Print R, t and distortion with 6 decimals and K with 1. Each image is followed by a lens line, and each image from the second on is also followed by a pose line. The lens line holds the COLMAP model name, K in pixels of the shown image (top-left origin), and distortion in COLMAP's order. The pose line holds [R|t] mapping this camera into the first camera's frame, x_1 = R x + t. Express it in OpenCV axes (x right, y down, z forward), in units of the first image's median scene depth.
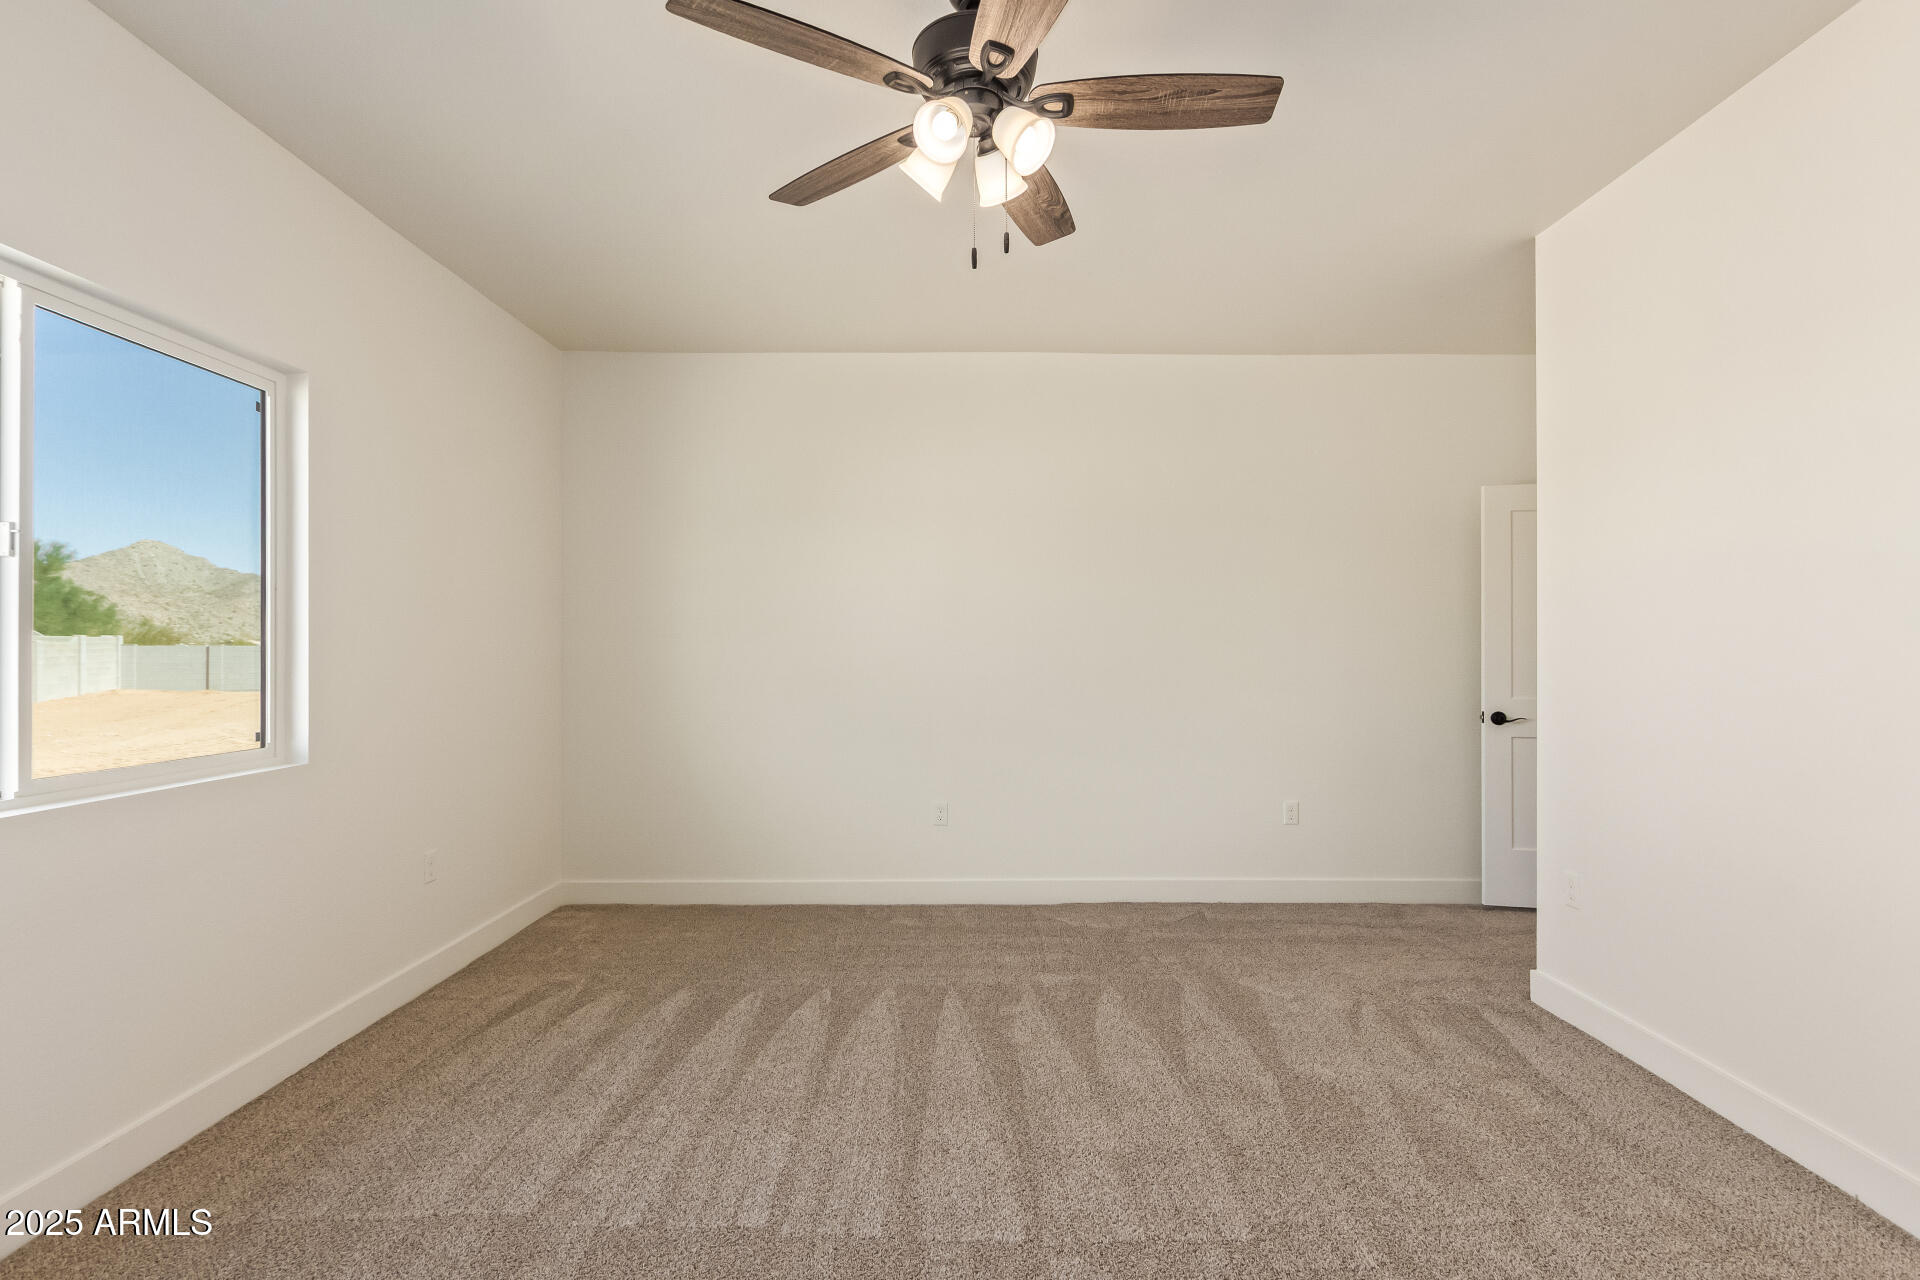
lens RADIAL K [[894.2, 0, 969.1], [0, 894.2, 645.0], [0, 0, 1]] dist [0.000951, -0.000521]
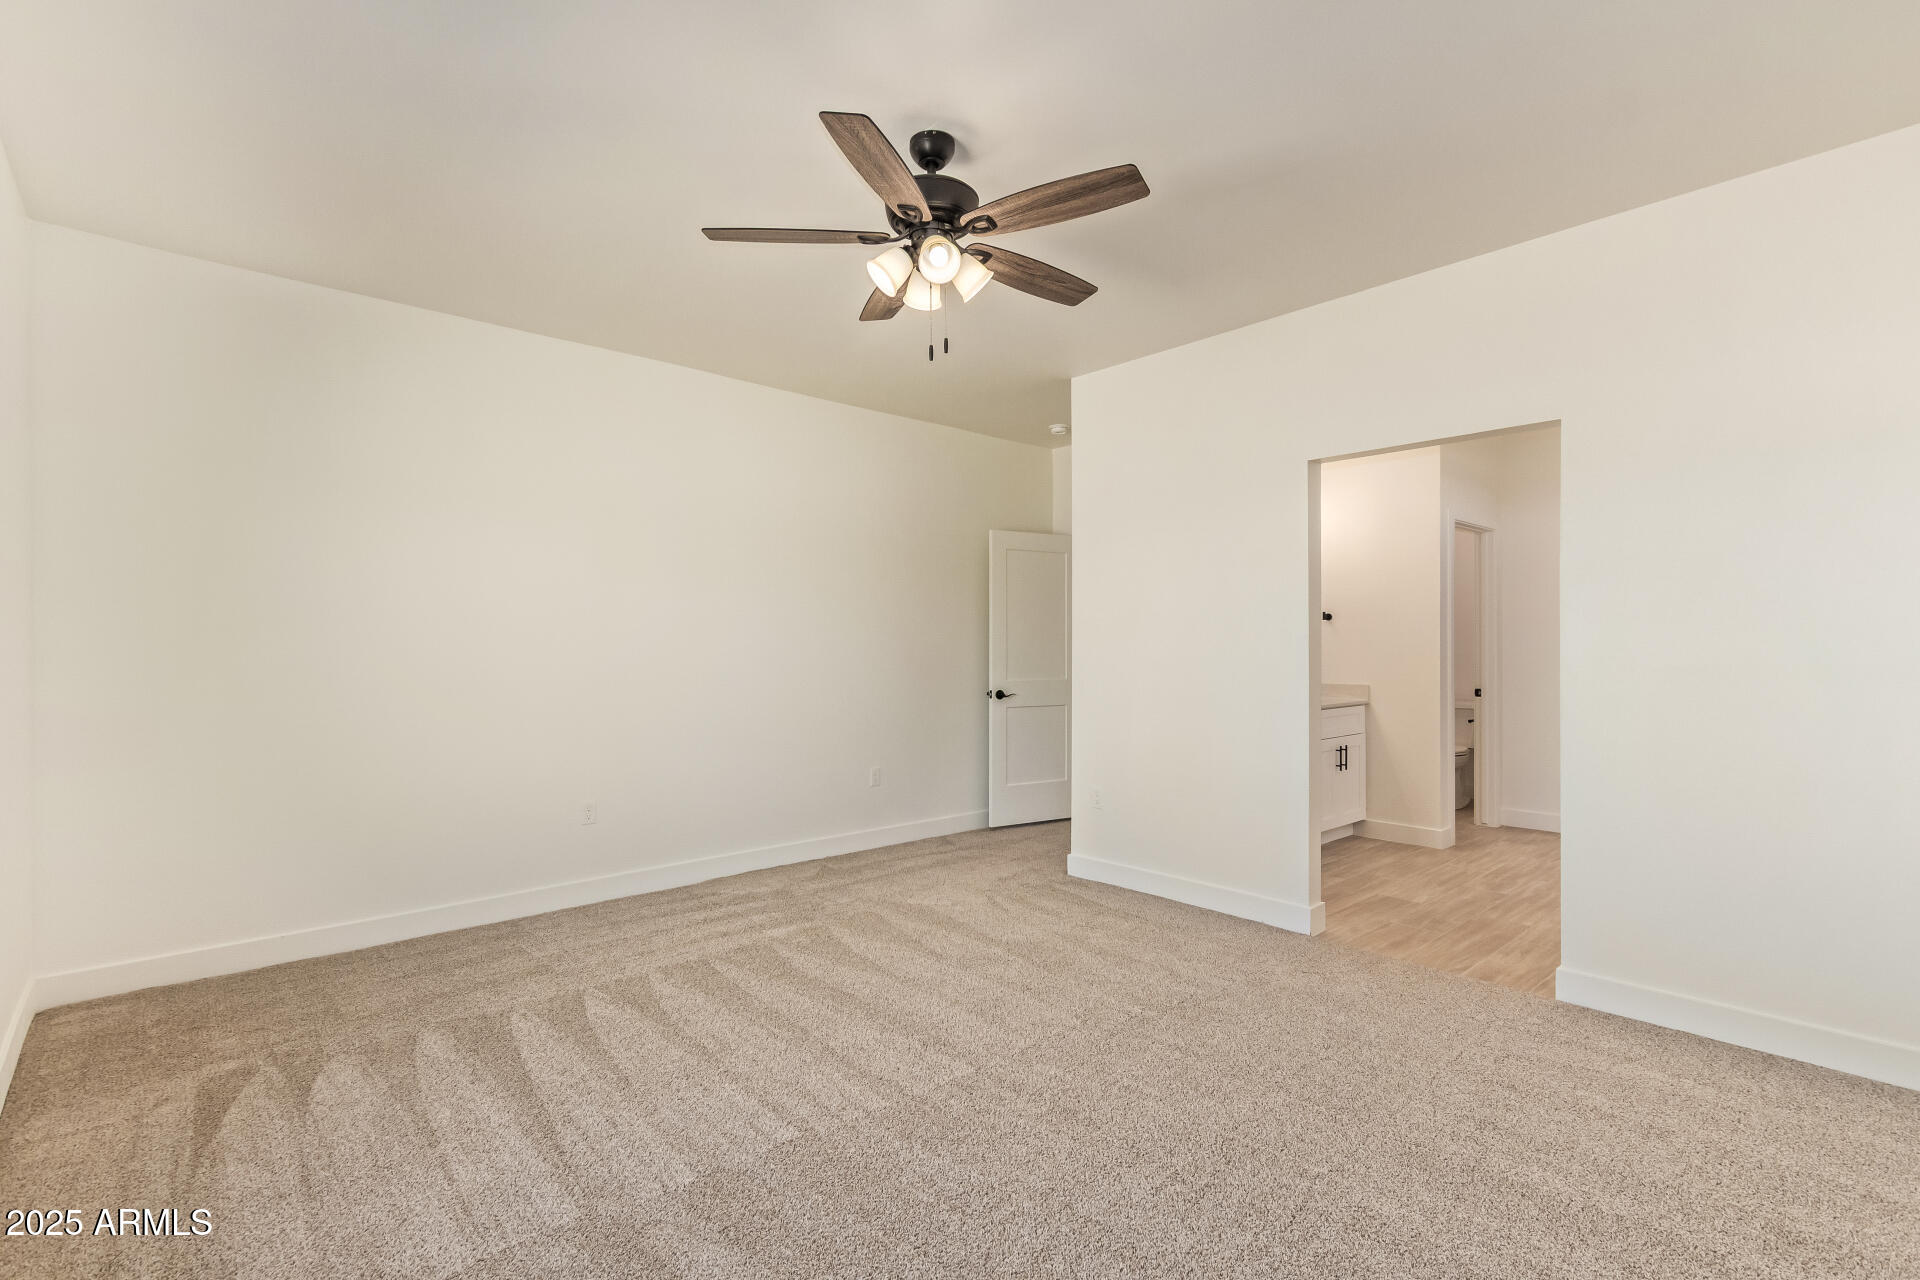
lens RADIAL K [[882.9, 0, 961.7], [0, 882.9, 644.6], [0, 0, 1]] dist [0.002469, -0.001515]
pose [[0.745839, -0.001413, 0.666124, -0.533027], [-0.000618, 0.999996, 0.002813, -0.001810], [-0.666126, -0.002510, 0.745835, -0.008391]]
